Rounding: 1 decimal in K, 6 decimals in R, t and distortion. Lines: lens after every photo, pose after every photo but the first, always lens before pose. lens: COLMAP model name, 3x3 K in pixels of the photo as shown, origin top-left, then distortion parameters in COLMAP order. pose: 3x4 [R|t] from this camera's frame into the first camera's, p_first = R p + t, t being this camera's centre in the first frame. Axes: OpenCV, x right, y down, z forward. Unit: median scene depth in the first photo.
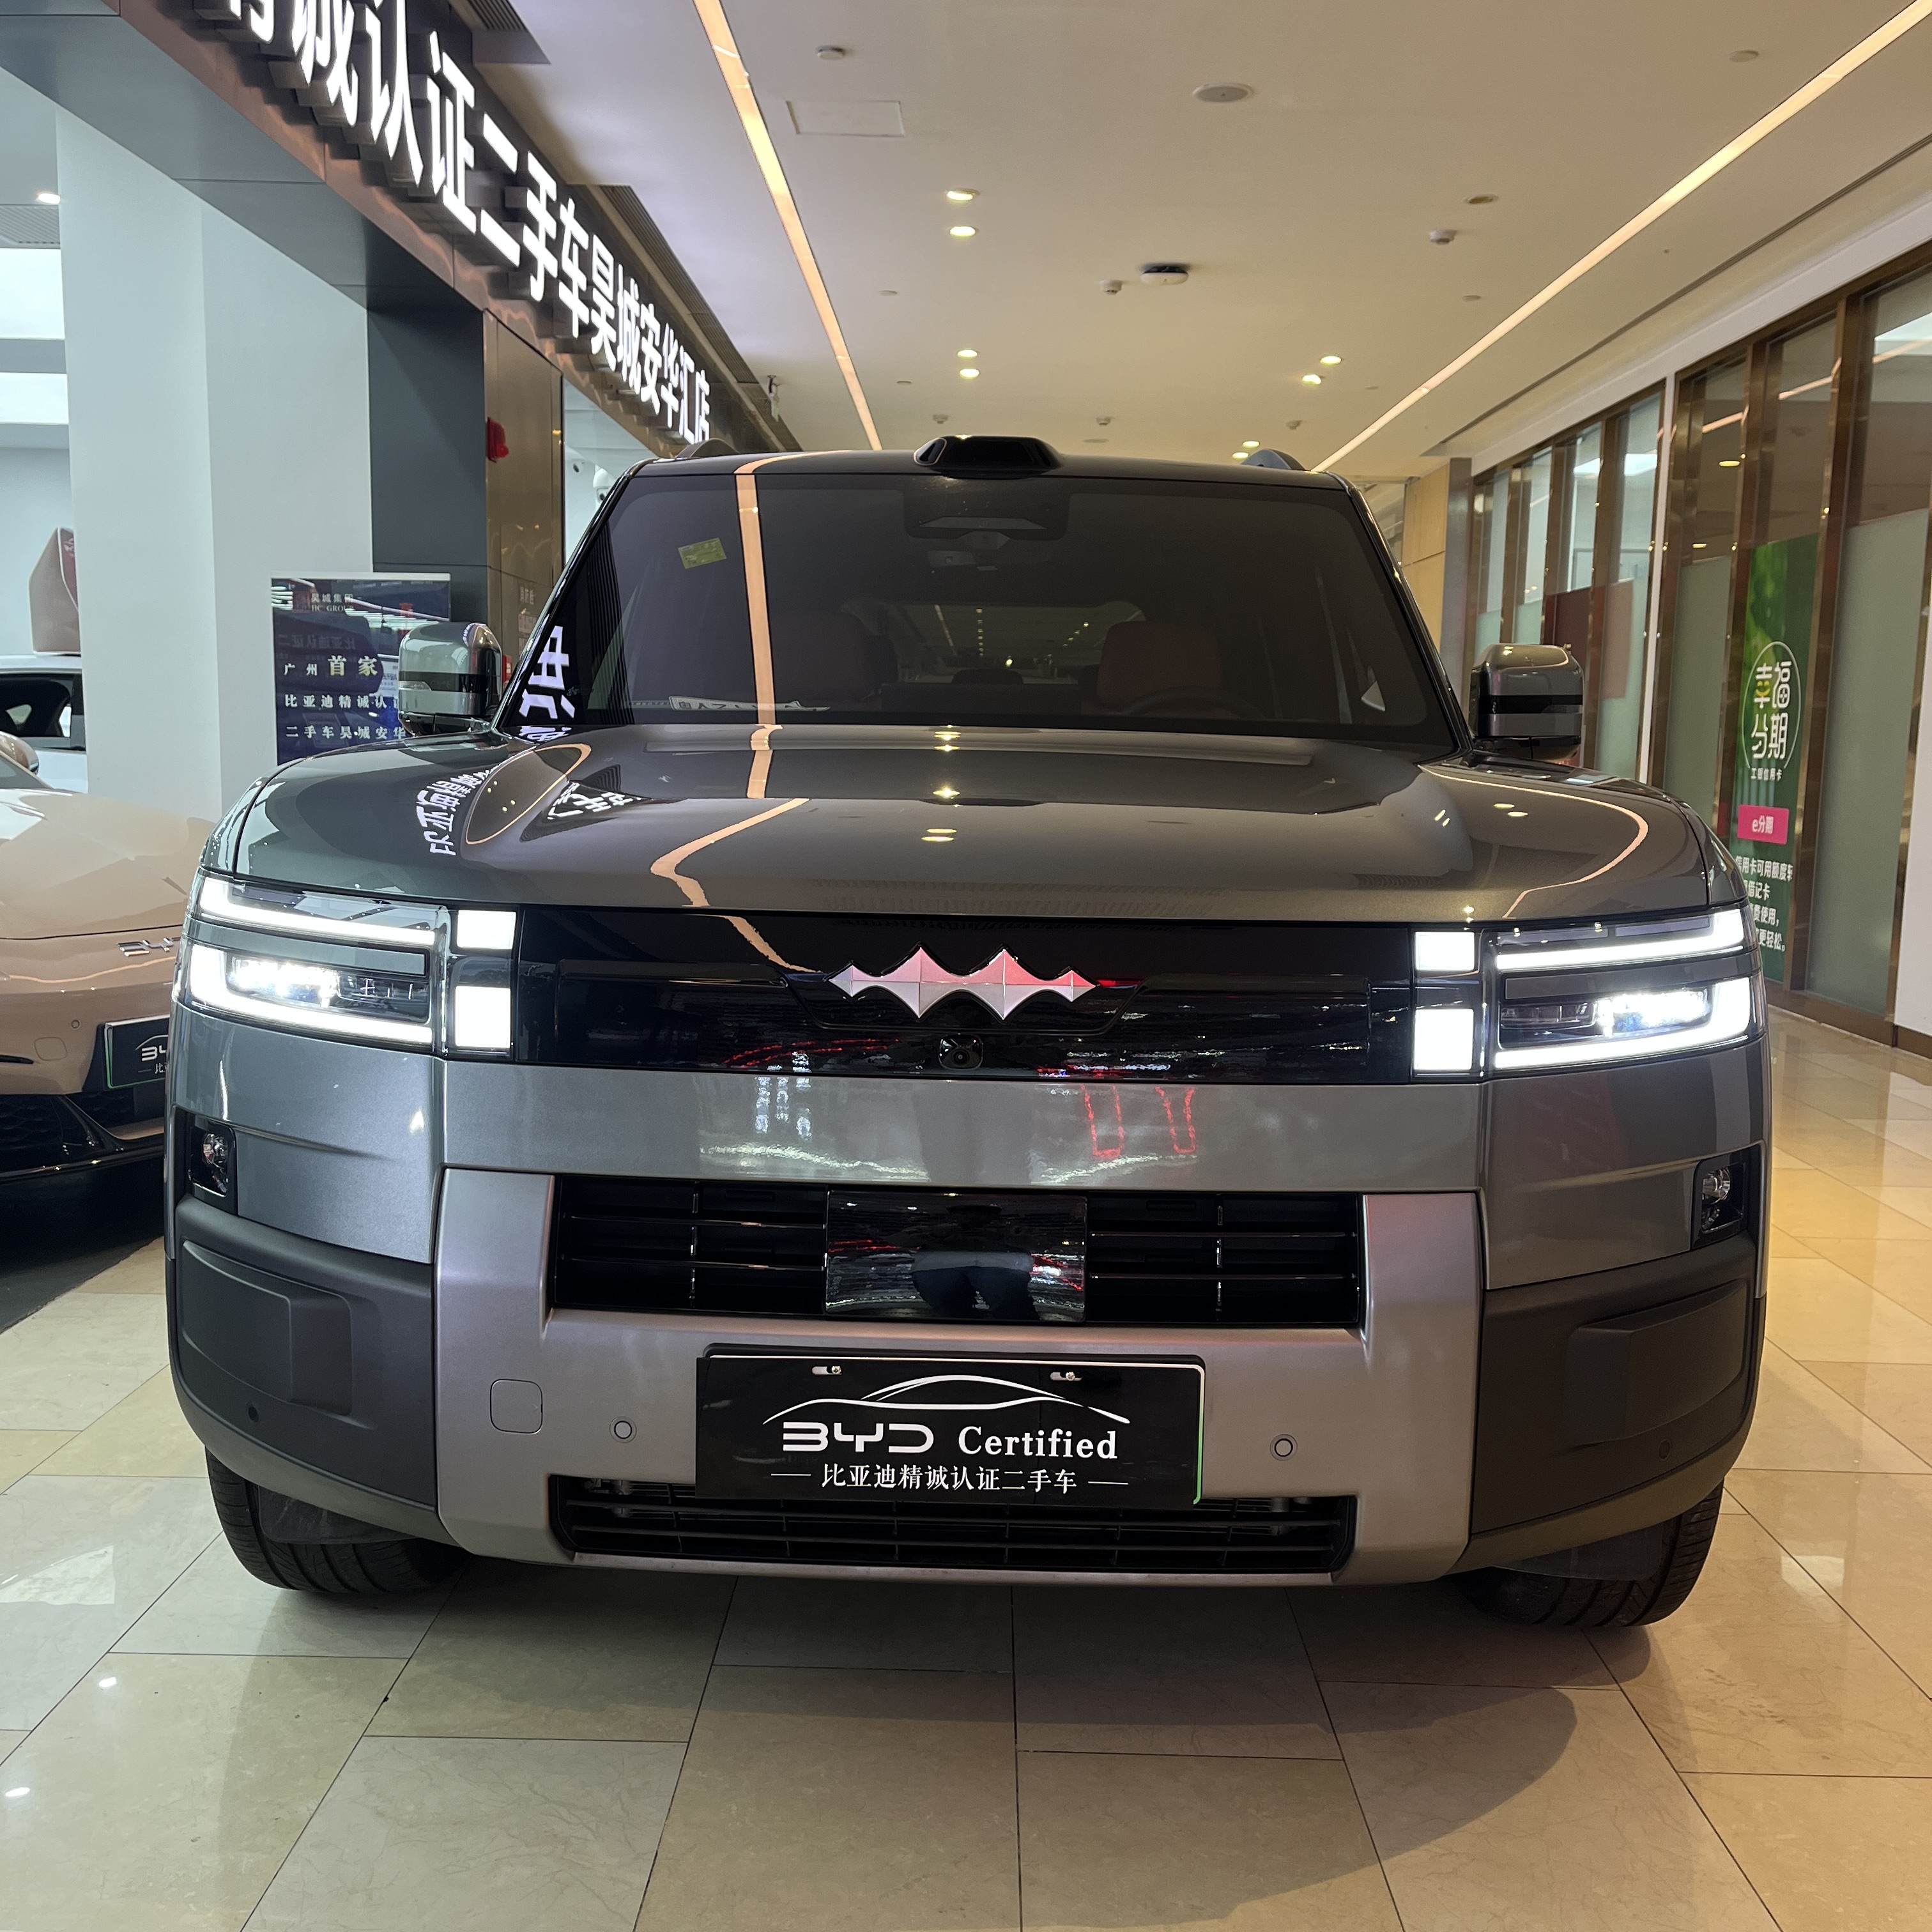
lens RADIAL K [[1954.3, 0, 966.0], [0, 1954.3, 966.0], [0, 0, 1]] dist [0.063127, -0.047078]
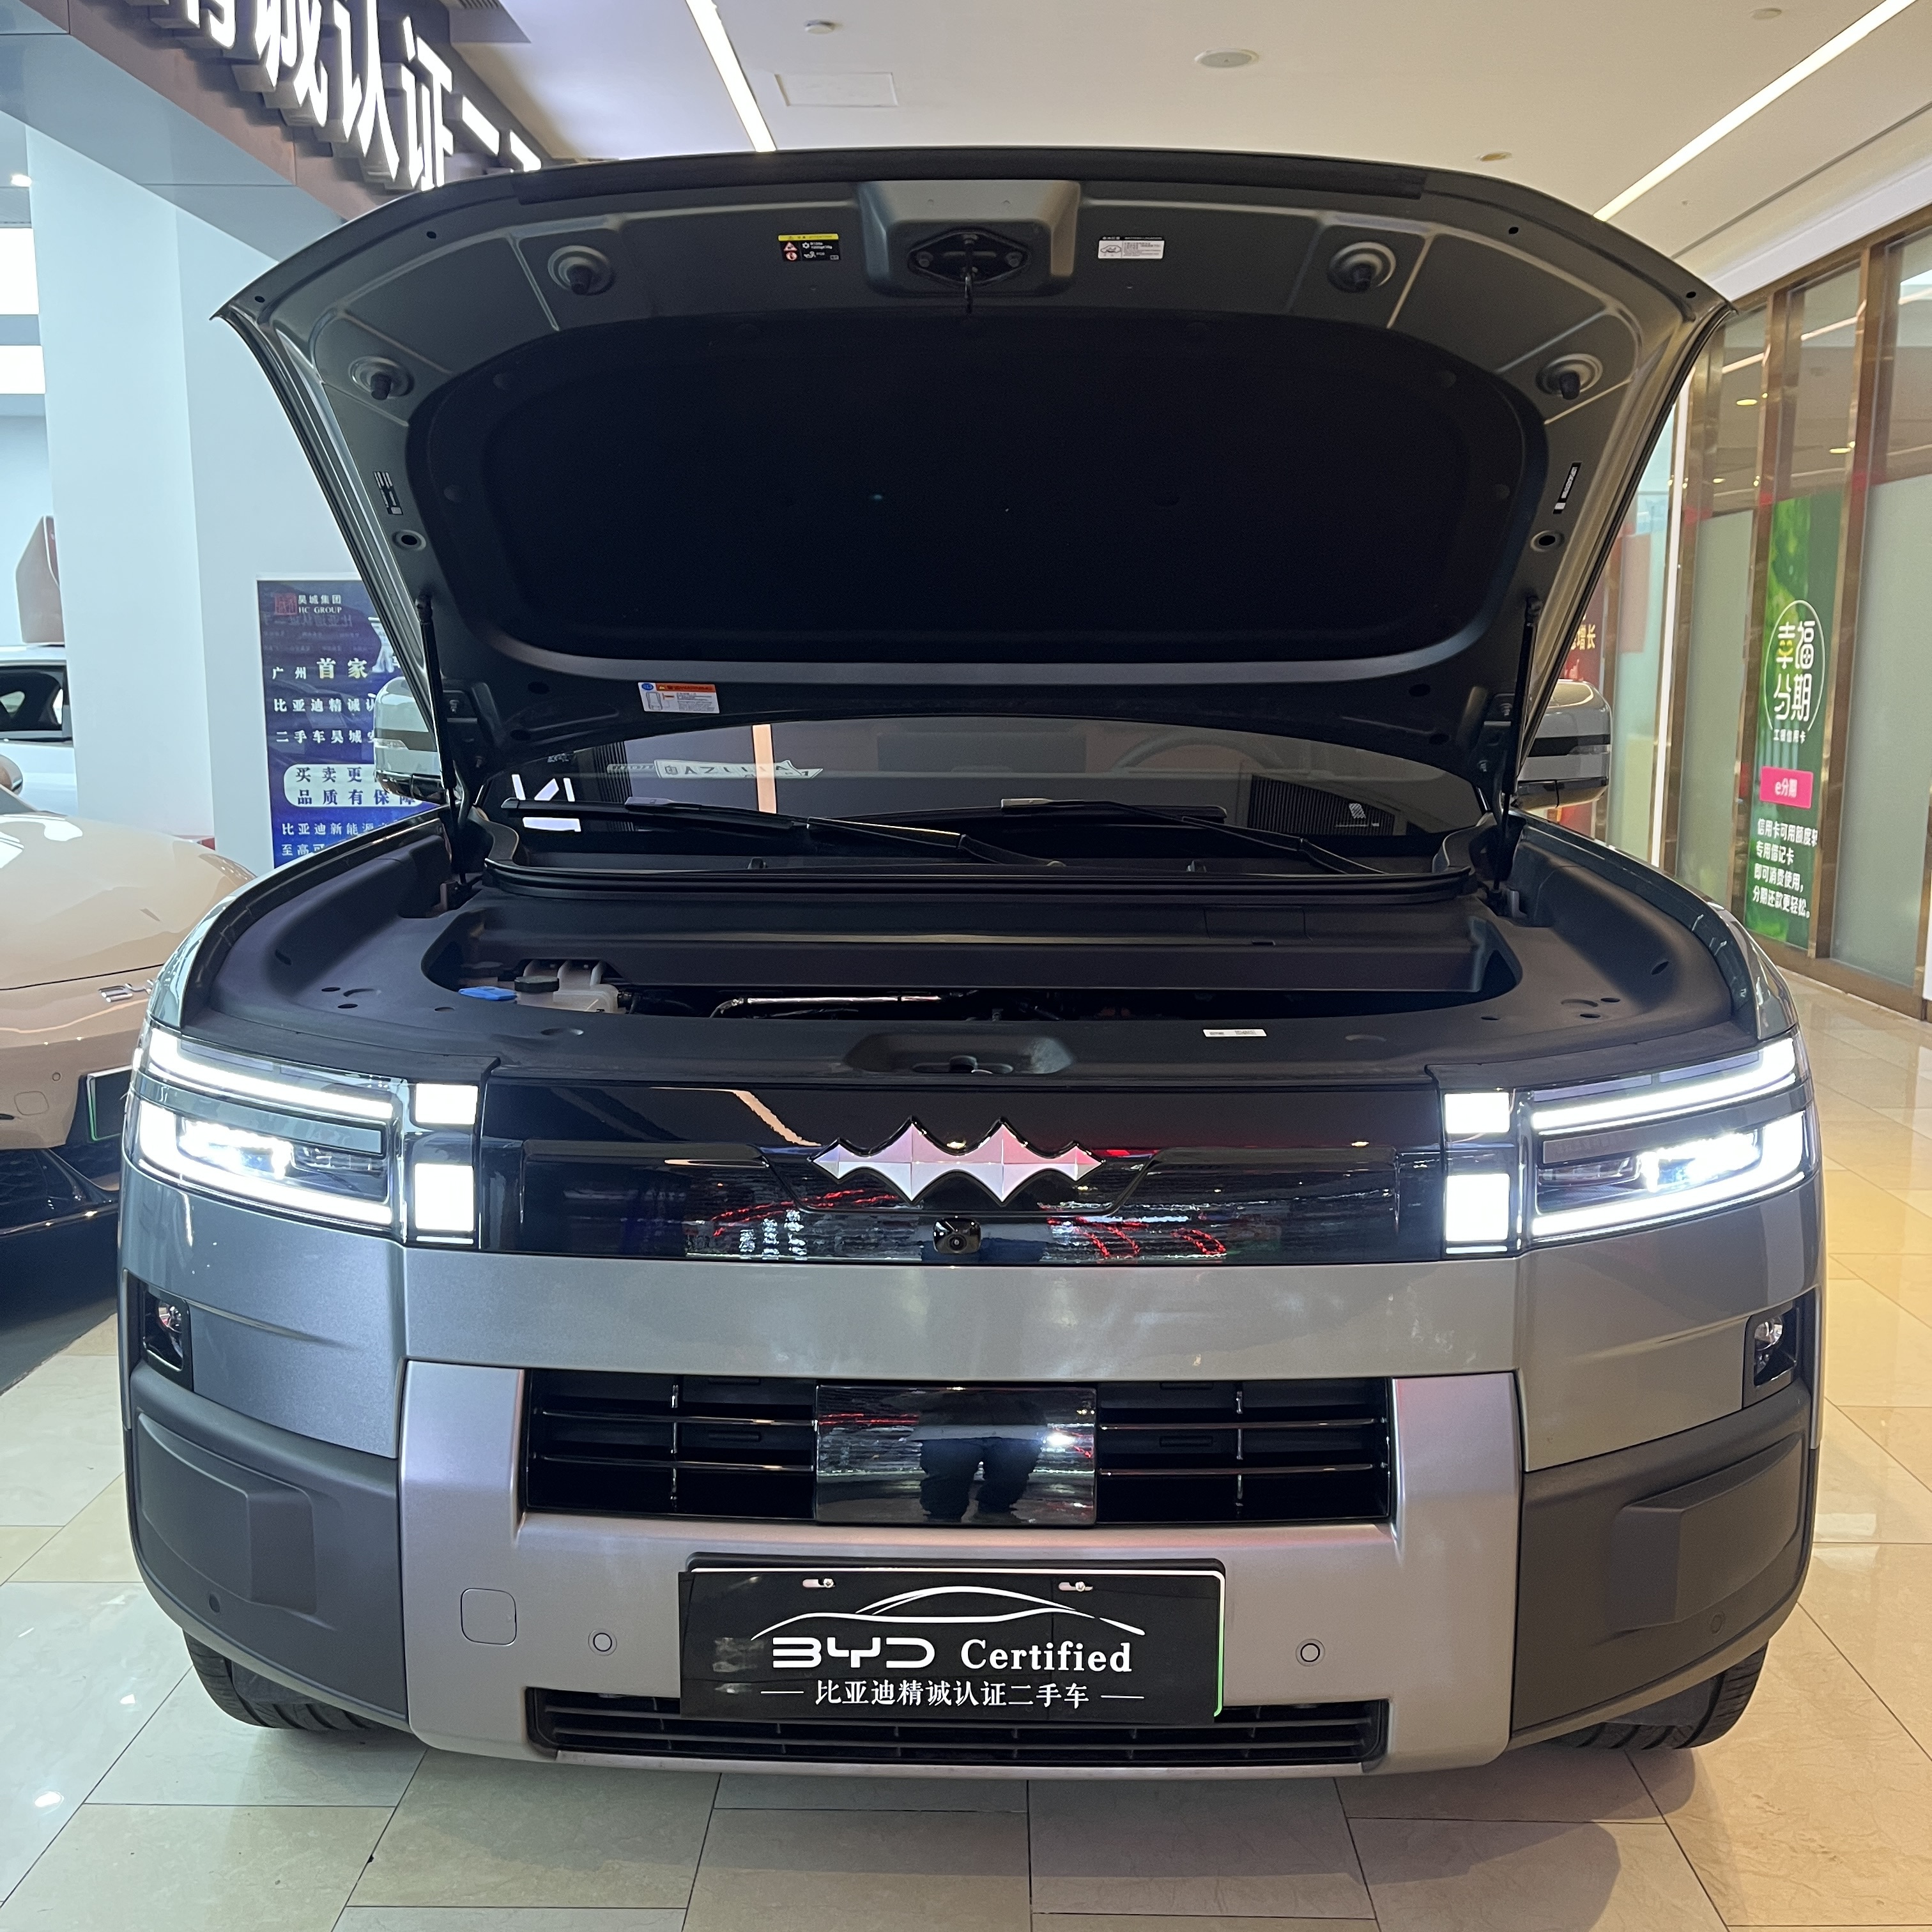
lens RADIAL K [[1953.7, 0, 969.1], [0, 1953.7, 952.7], [0, 0, 1]] dist [0.067433, -0.054405]
pose [[0.999858, -0.015795, -0.005792, 0.009776], [0.015946, 0.999507, 0.027060, -0.107371], [0.005361, -0.027149, 0.999617, 0.068182]]
